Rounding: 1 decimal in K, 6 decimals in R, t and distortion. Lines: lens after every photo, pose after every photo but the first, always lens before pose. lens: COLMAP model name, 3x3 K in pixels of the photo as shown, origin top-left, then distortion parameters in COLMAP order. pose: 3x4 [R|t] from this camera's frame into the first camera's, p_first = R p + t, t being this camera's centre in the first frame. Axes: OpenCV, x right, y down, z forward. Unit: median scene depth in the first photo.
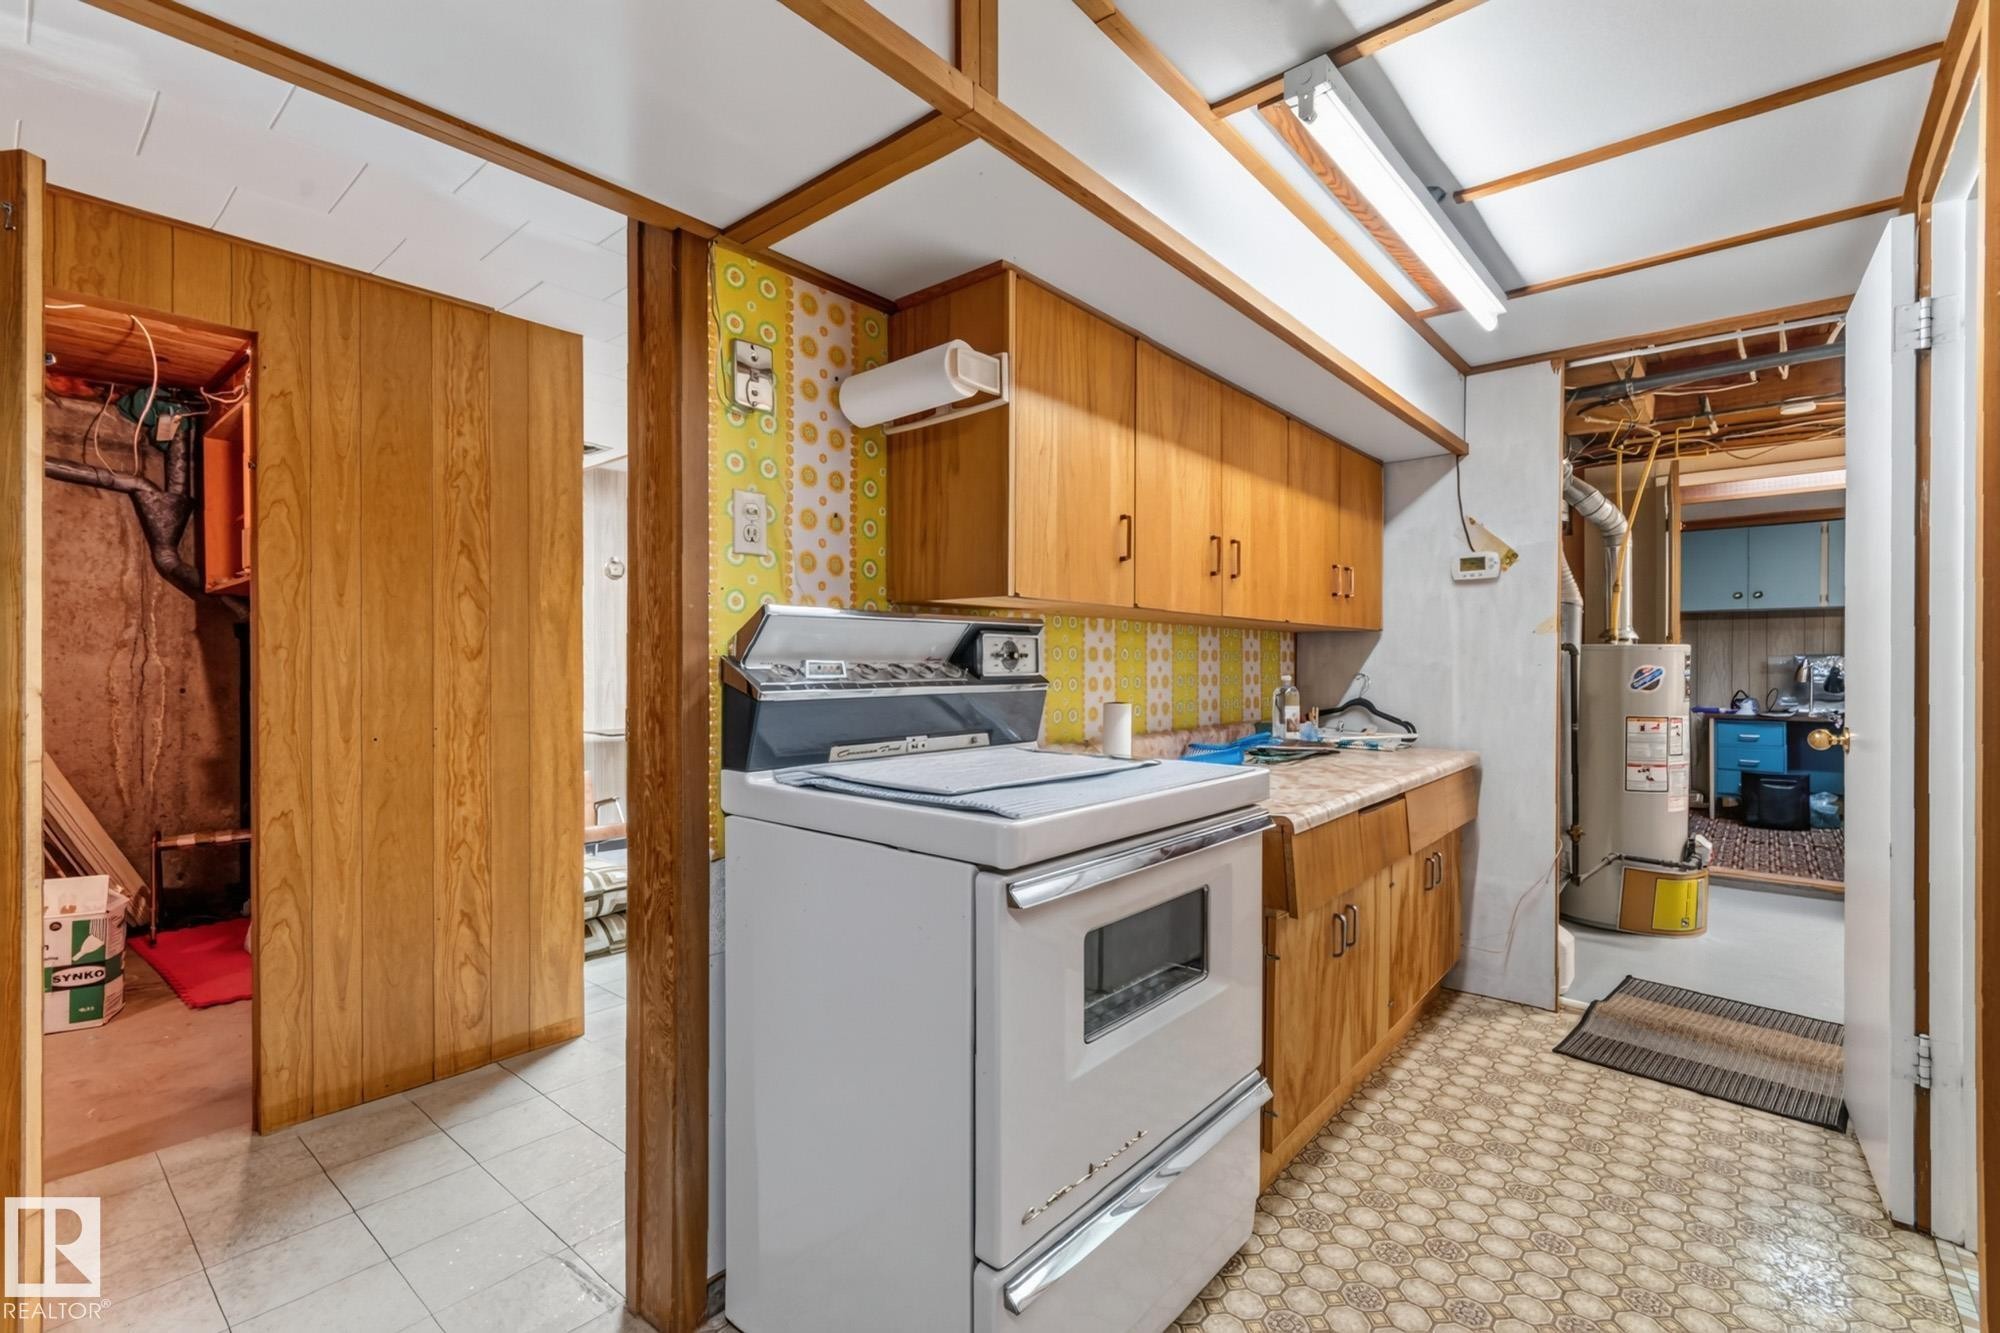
lens RADIAL K [[892.6, 0, 1014.2], [0, 892.6, 668.7], [0, 0, 1]] dist [0.001837, -0.000505]
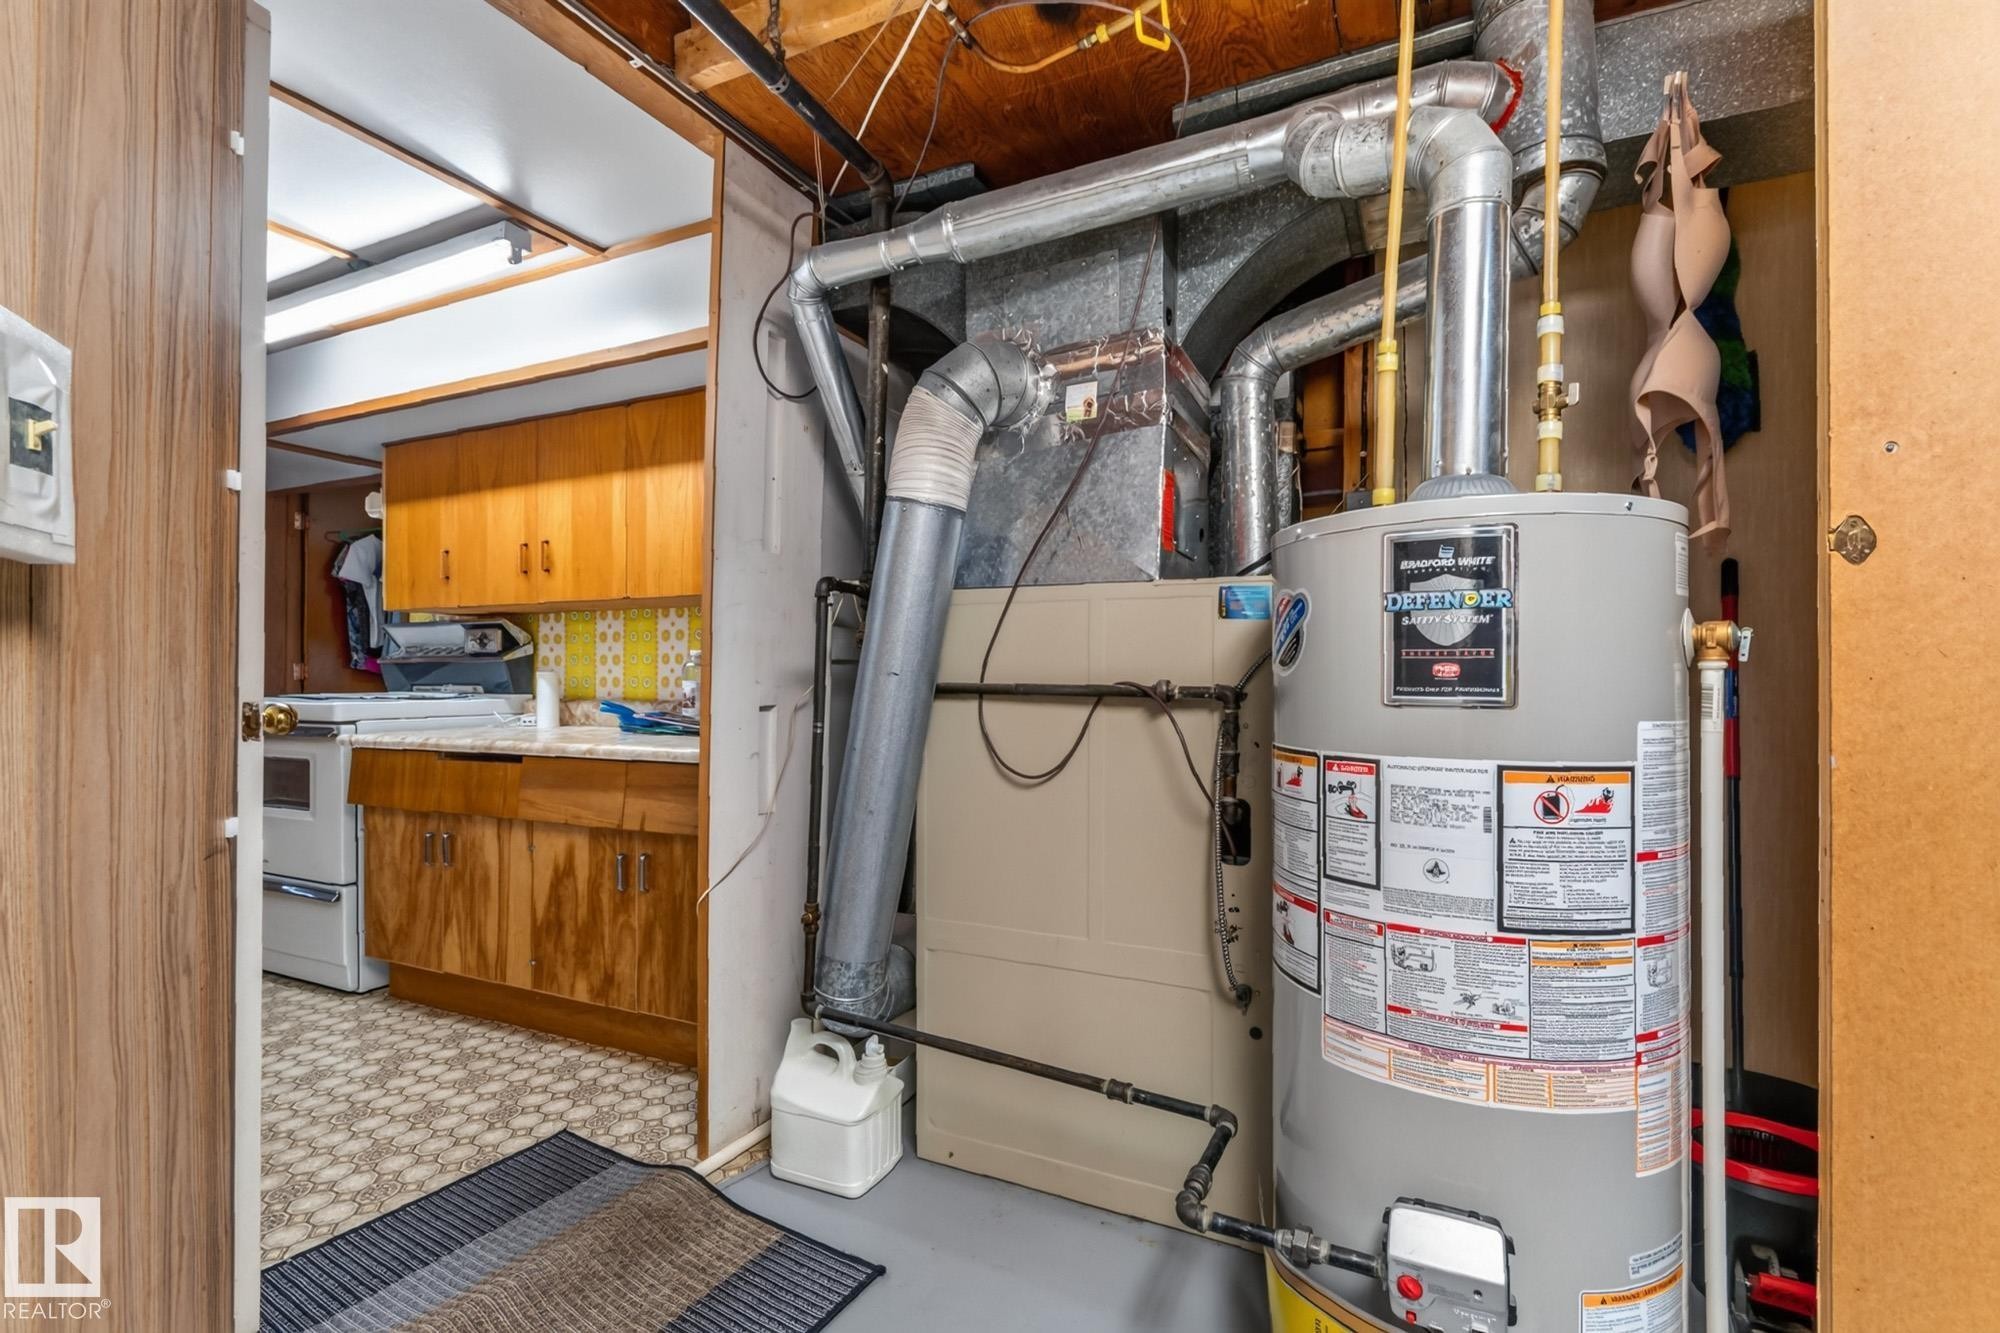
lens RADIAL K [[892.6, 0, 1018.4], [0, 892.6, 671.9], [0, 0, 1]] dist [0.001837, -0.000505]
pose [[0.255685, -0.008557, -0.966722, 1.558084], [-0.003620, 0.999945, -0.009809, 0.046688], [0.966753, 0.006008, 0.255640, 1.270575]]
